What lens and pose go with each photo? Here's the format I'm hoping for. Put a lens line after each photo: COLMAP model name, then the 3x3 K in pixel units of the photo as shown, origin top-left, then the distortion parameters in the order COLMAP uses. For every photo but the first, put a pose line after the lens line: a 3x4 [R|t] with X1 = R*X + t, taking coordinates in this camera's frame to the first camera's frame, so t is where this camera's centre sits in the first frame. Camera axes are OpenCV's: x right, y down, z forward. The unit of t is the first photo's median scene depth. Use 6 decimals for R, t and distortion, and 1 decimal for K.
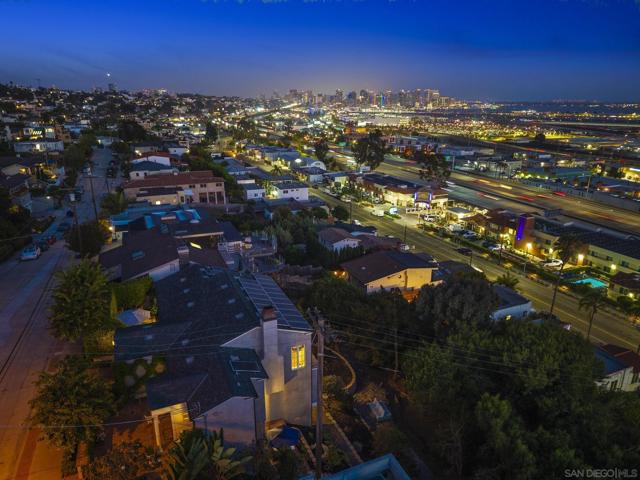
lens RADIAL K [[427.6, 0, 320.0], [0, 427.6, 240.0], [0, 0, 1]] dist [0.029054, -0.040963]
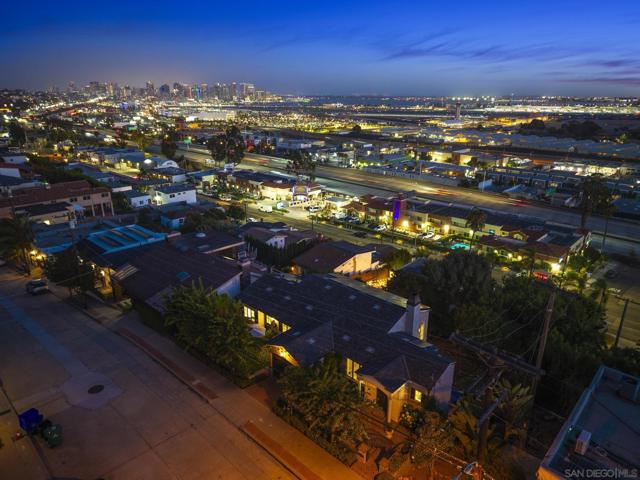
lens RADIAL K [[427.6, 0, 320.0], [0, 427.6, 240.0], [0, 0, 1]] dist [0.029054, -0.040963]
pose [[0.917791, -0.126859, 0.376254, -0.121426], [0.121446, 0.991863, 0.038178, -0.010633], [-0.378036, 0.010655, 0.925730, -0.003148]]
